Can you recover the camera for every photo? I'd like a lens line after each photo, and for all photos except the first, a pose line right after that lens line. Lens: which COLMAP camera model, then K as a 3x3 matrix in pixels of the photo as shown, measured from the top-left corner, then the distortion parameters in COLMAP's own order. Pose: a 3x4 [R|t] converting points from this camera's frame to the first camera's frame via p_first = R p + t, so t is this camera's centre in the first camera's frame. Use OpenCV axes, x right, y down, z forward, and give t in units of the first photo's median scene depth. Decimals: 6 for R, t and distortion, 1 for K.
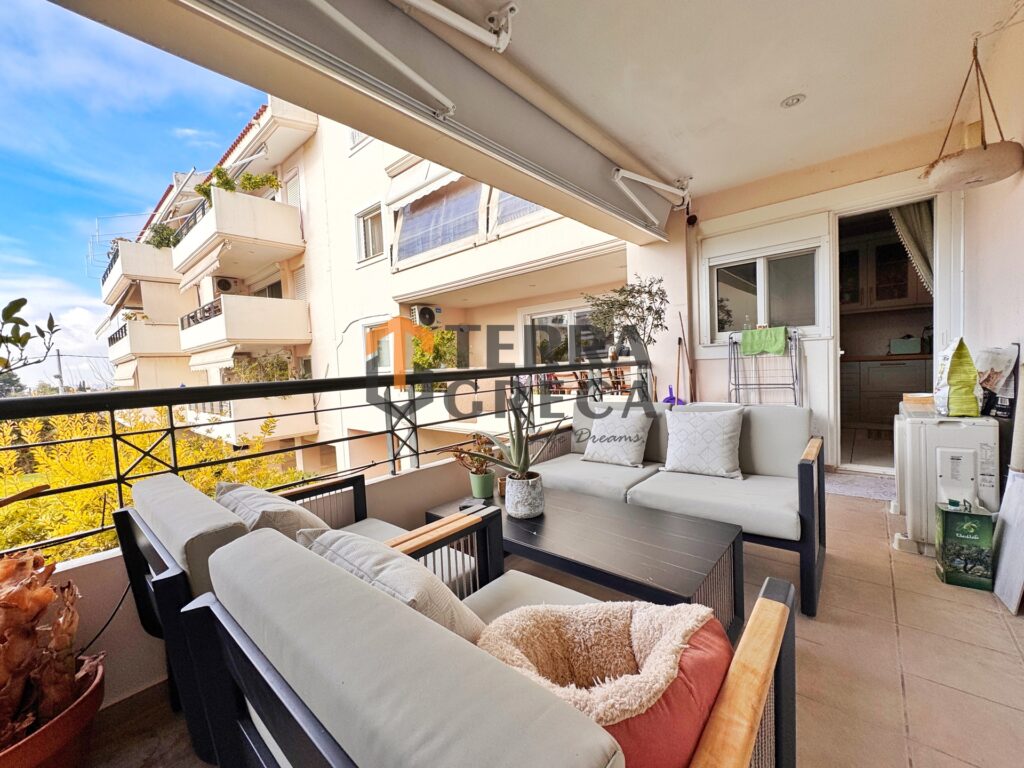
lens RADIAL K [[407.1, 0, 512.1], [0, 407.1, 382.6], [0, 0, 1]] dist [-0.002238, 0.000712]
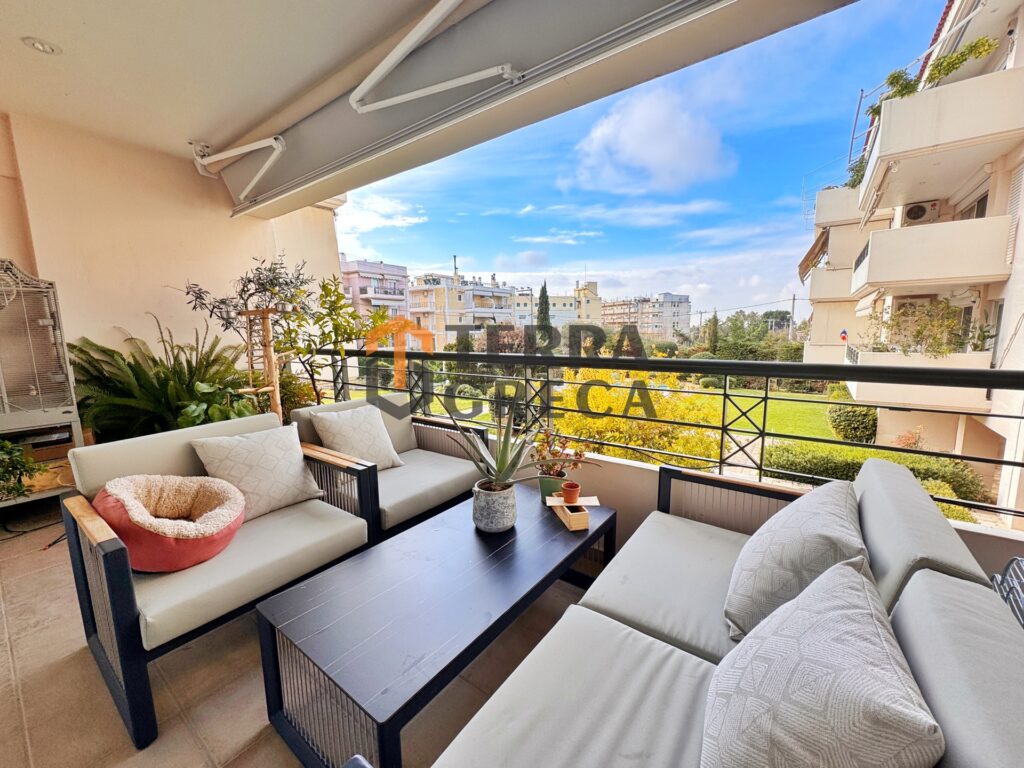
lens RADIAL K [[407.1, 0, 512.1], [0, 407.1, 382.6], [0, 0, 1]] dist [-0.002238, 0.000712]
pose [[0.076619, 0.181504, -0.980401, 0.121692], [-0.037758, 0.983114, 0.179056, -0.017877], [0.996345, 0.023299, 0.082178, 0.128946]]
